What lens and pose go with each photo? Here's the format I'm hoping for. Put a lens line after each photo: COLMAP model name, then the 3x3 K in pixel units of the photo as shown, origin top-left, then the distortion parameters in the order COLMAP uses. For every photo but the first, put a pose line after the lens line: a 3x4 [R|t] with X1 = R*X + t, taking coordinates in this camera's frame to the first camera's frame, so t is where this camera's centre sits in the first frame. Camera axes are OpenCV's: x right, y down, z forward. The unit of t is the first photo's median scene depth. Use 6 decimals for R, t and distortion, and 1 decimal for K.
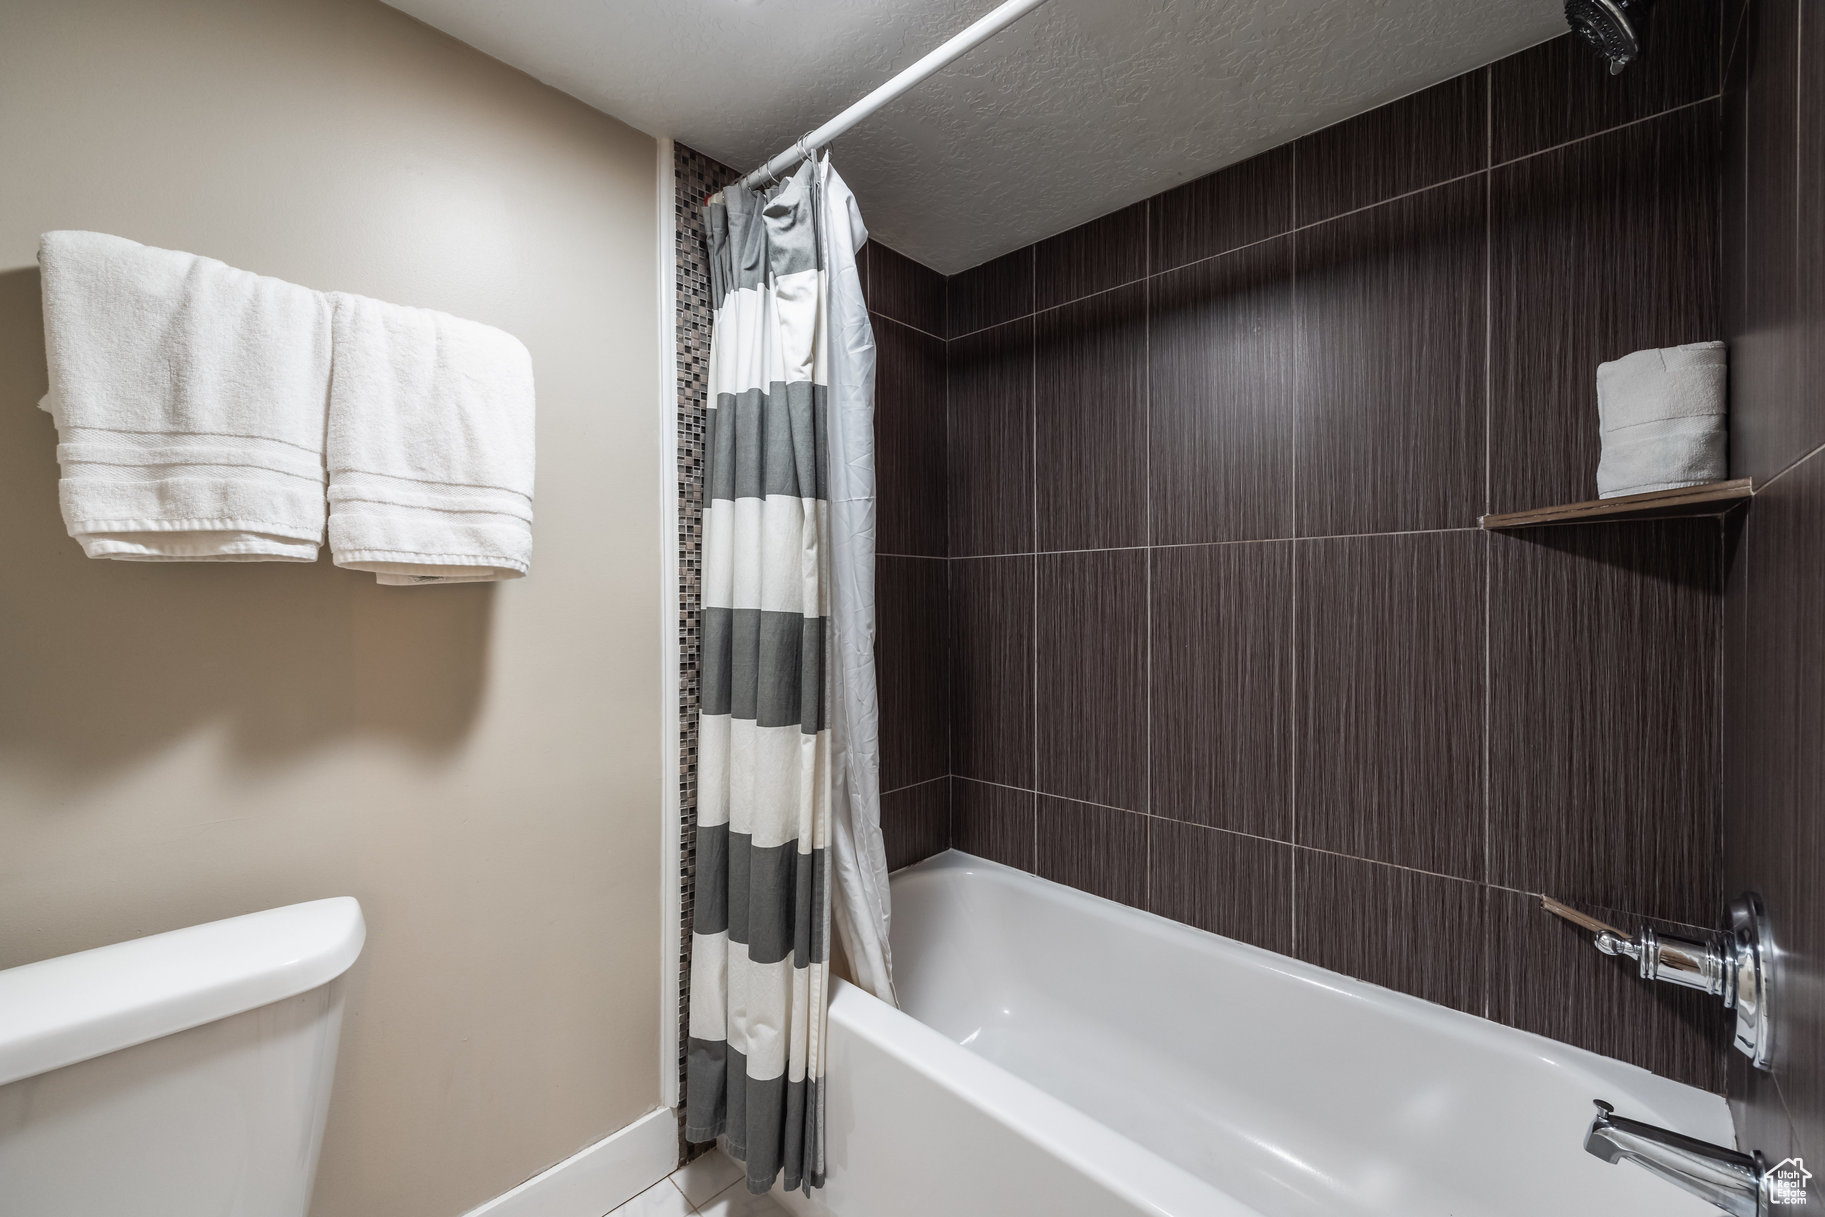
lens RADIAL K [[730.7, 0, 907.5], [0, 730.7, 610.4], [0, 0, 1]] dist [0.003688, 0.000117]
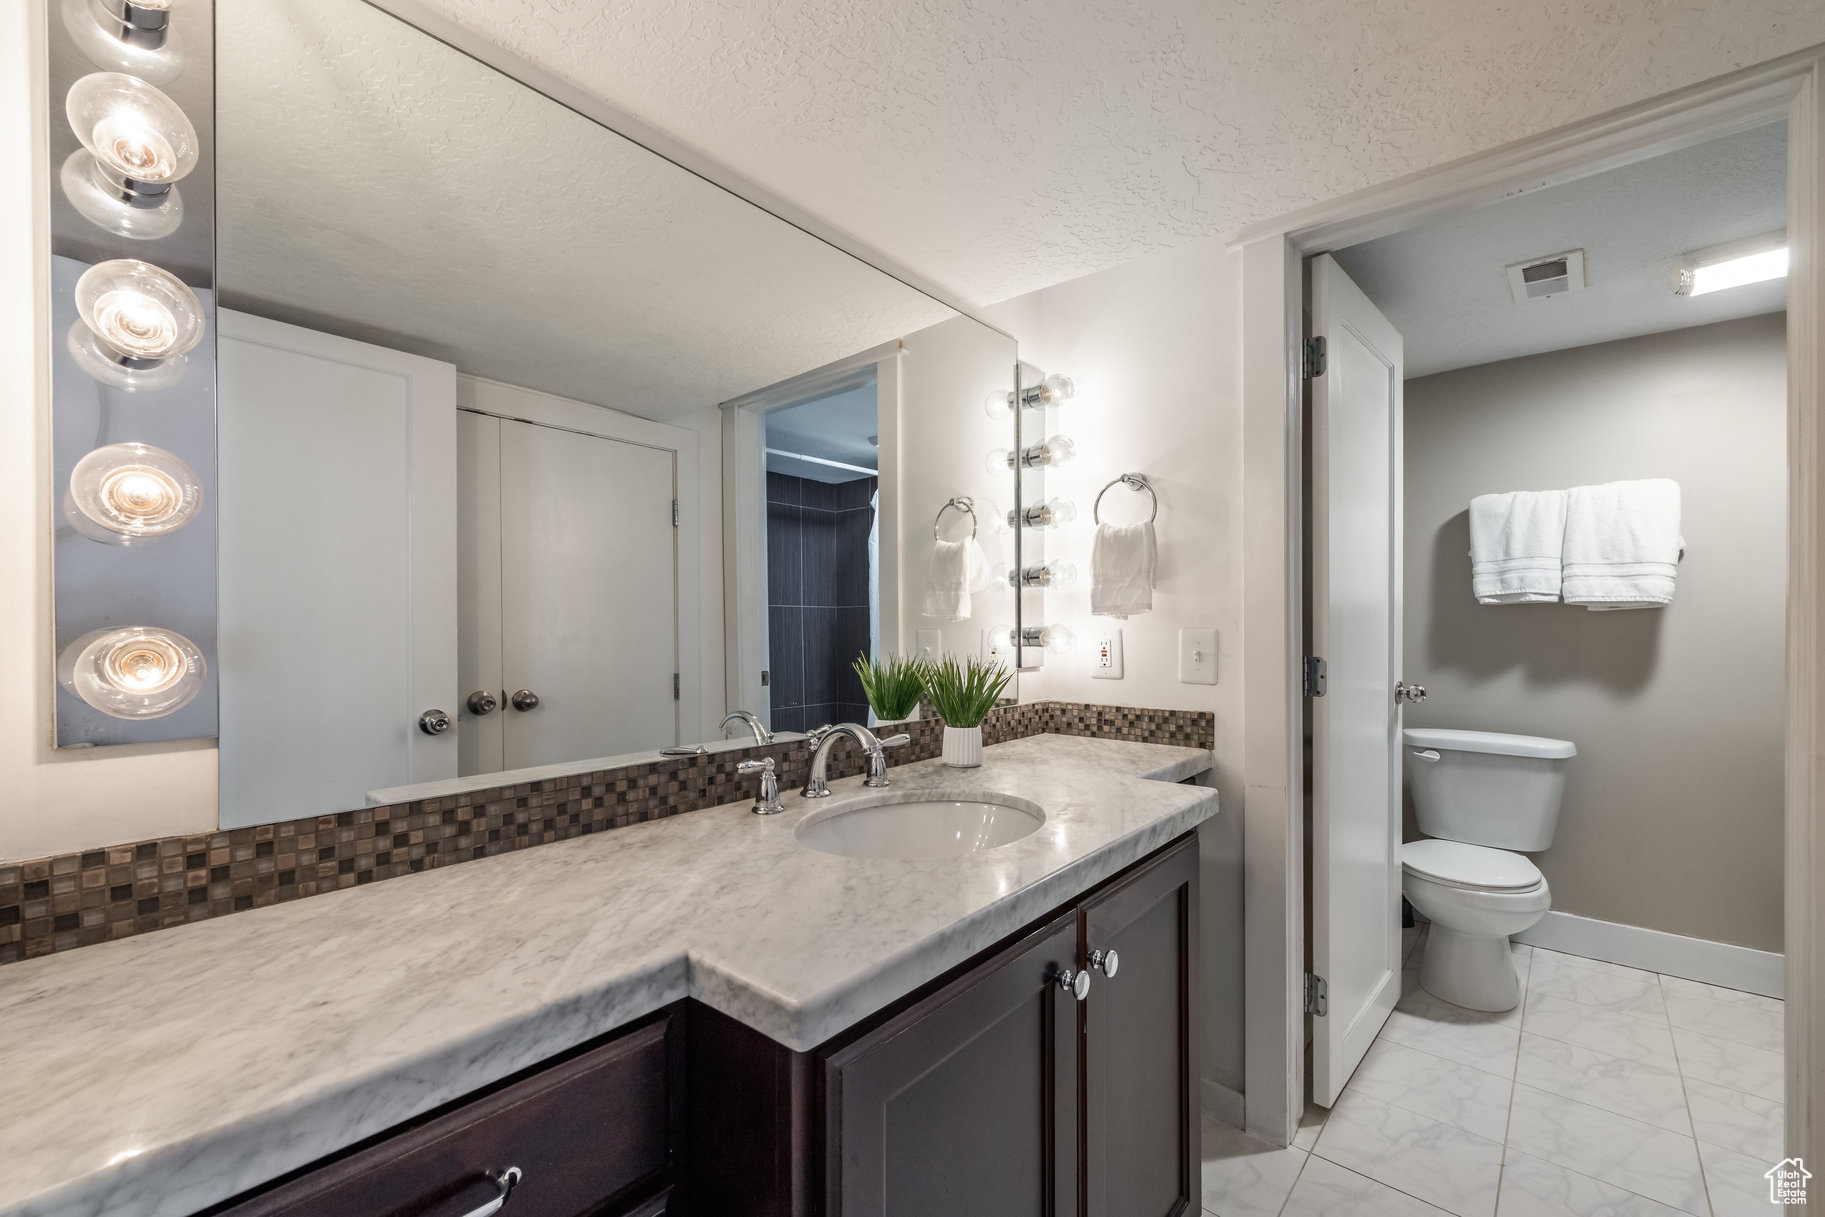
lens RADIAL K [[730.7, 0, 907.1], [0, 730.7, 623.5], [0, 0, 1]] dist [0.003688, 0.000117]
pose [[0.058846, 0.003696, -0.998260, 1.564781], [-0.012837, 0.999913, 0.002946, 0.027730], [0.998185, 0.012642, 0.058889, -1.366817]]
